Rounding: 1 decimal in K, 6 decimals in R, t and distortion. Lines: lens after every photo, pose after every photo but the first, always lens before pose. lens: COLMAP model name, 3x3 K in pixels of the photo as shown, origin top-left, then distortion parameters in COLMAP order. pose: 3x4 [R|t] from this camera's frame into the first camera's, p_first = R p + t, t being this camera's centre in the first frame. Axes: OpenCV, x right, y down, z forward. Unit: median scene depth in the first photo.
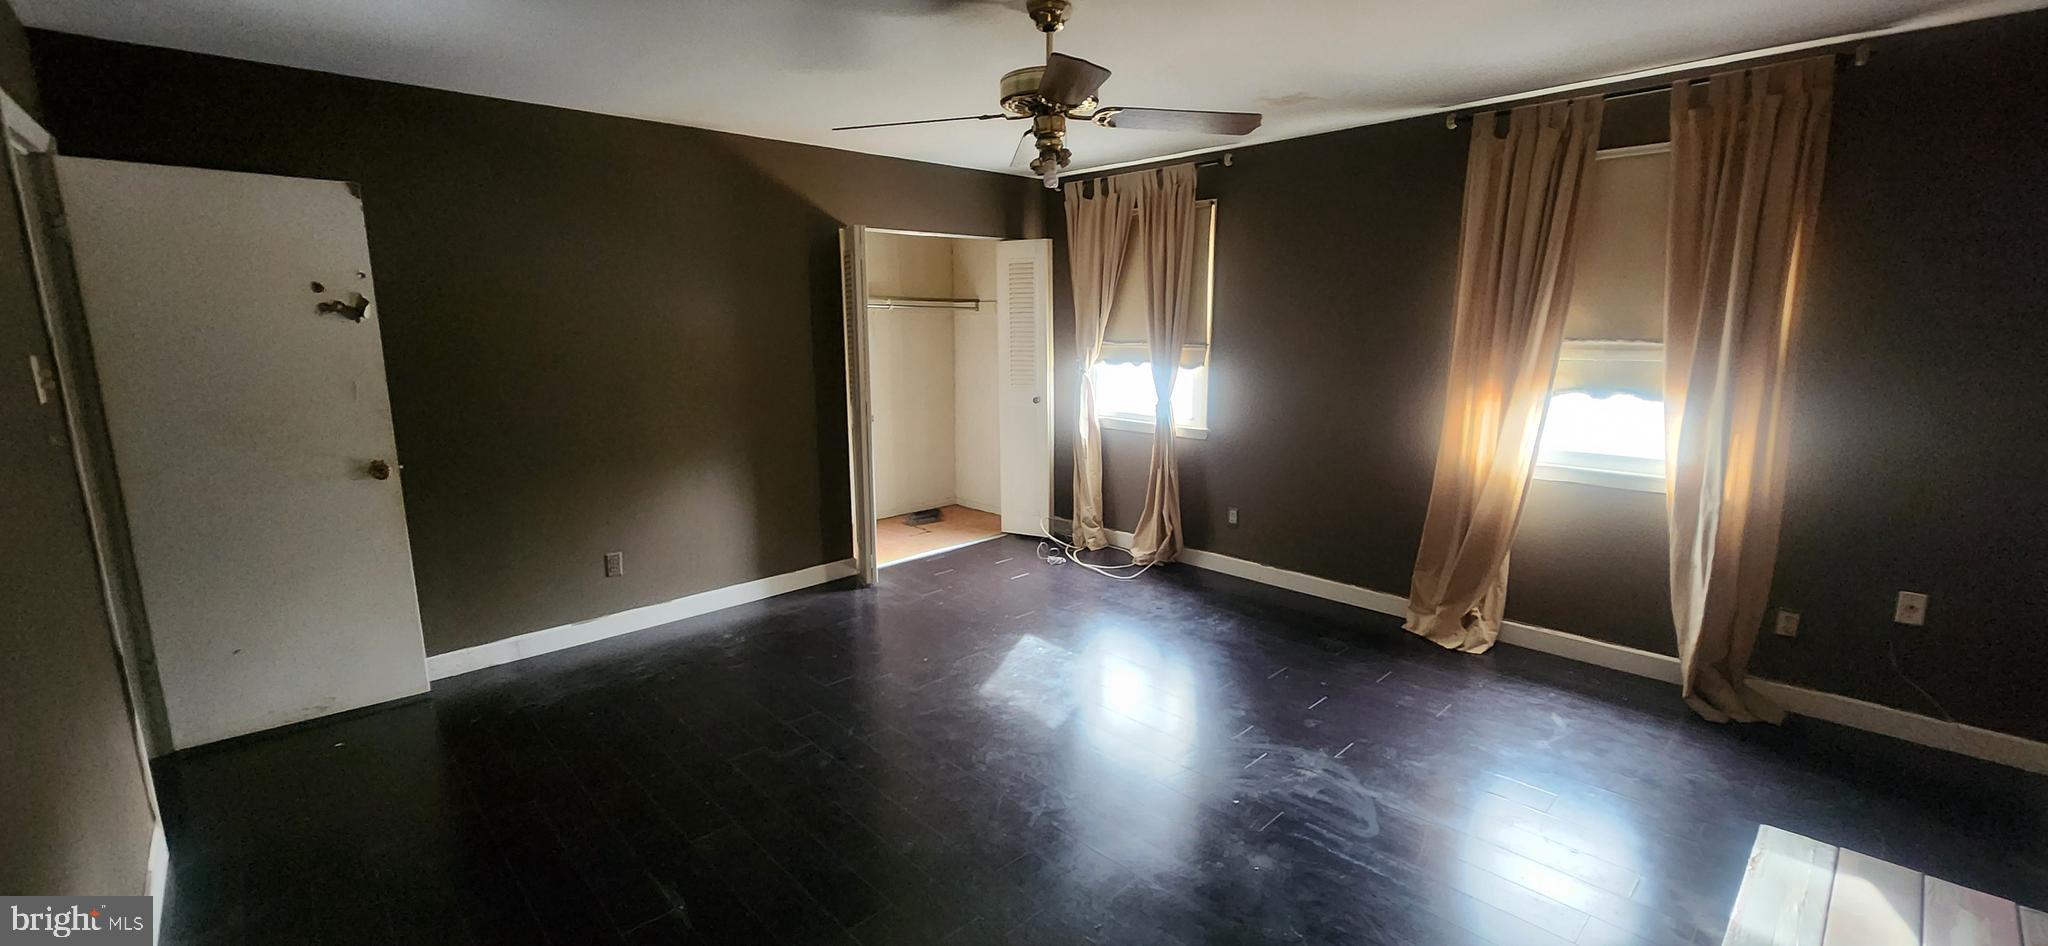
lens RADIAL K [[836.2, 0, 1021.9], [0, 836.2, 474.2], [0, 0, 1]] dist [-0.001631, -0.000217]
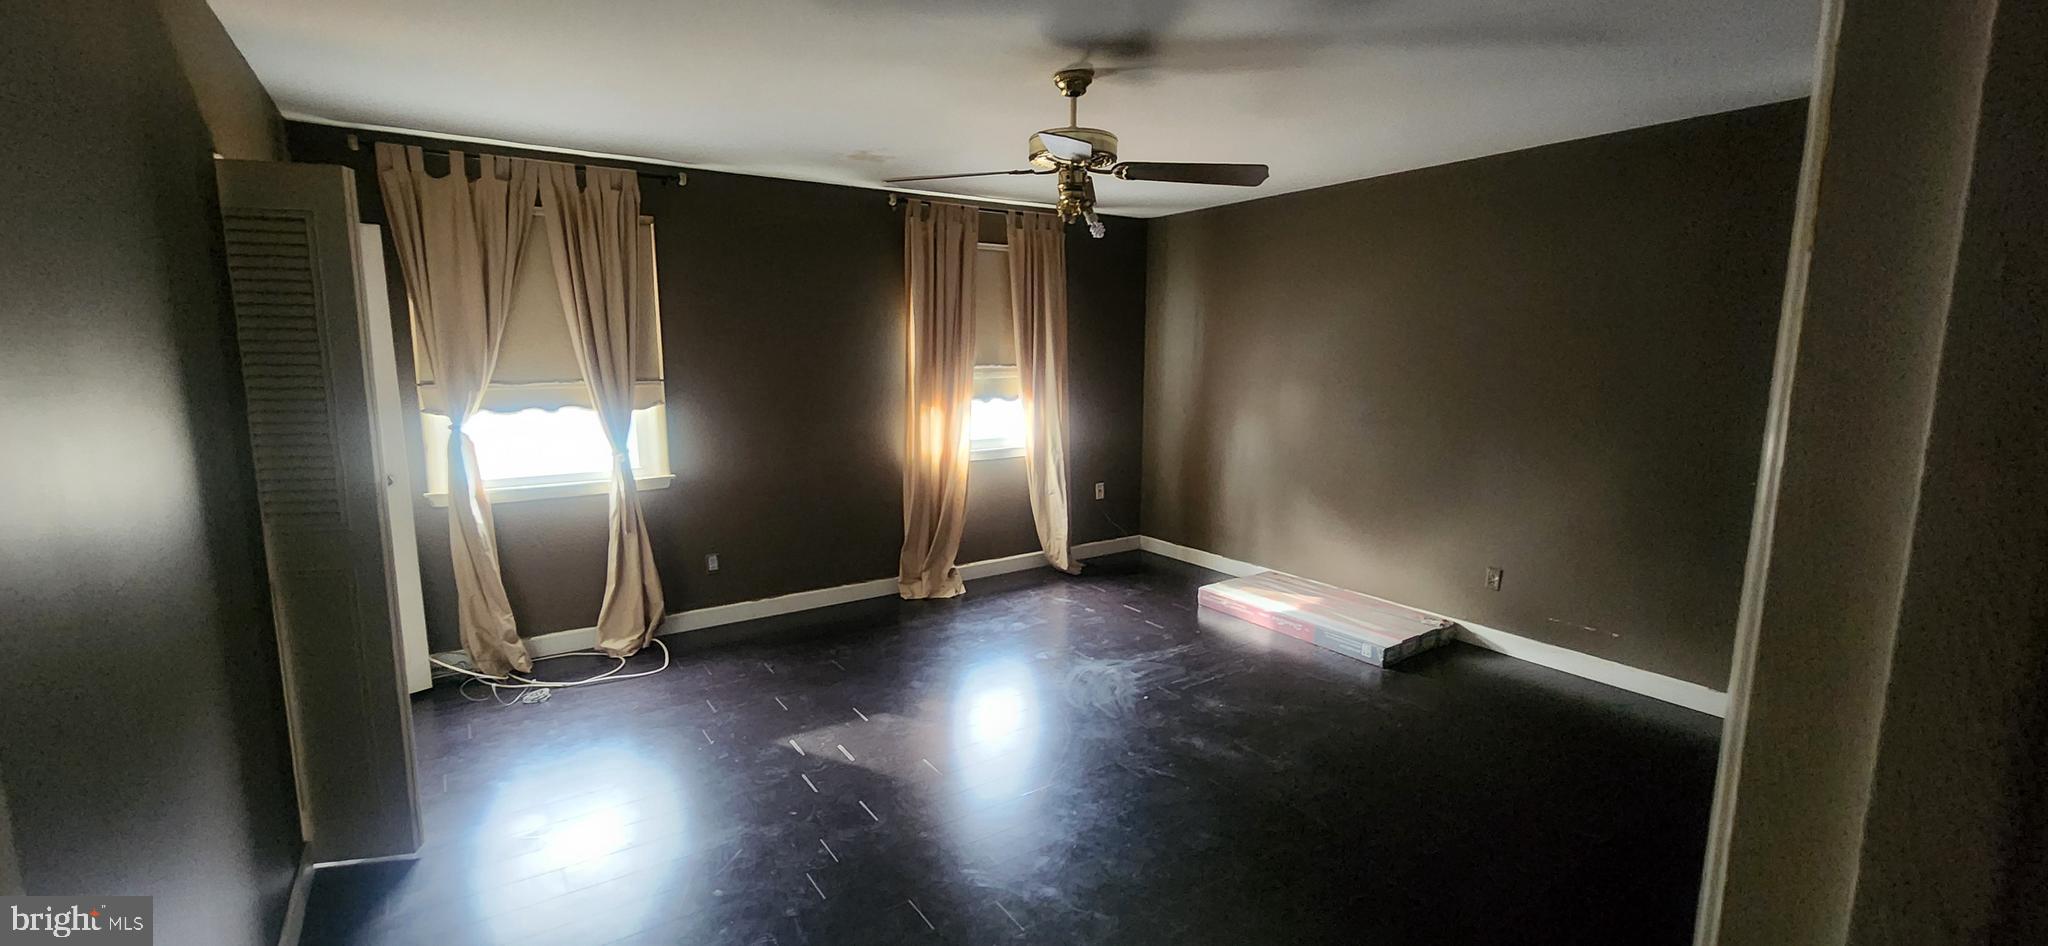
lens RADIAL K [[836.2, 0, 1021.9], [0, 836.2, 474.2], [0, 0, 1]] dist [-0.001631, -0.000217]
pose [[0.160260, -0.143208, 0.976631, -0.710669], [0.179227, 0.977194, 0.113880, -0.109262], [-0.970667, 0.156788, 0.182272, 0.583594]]
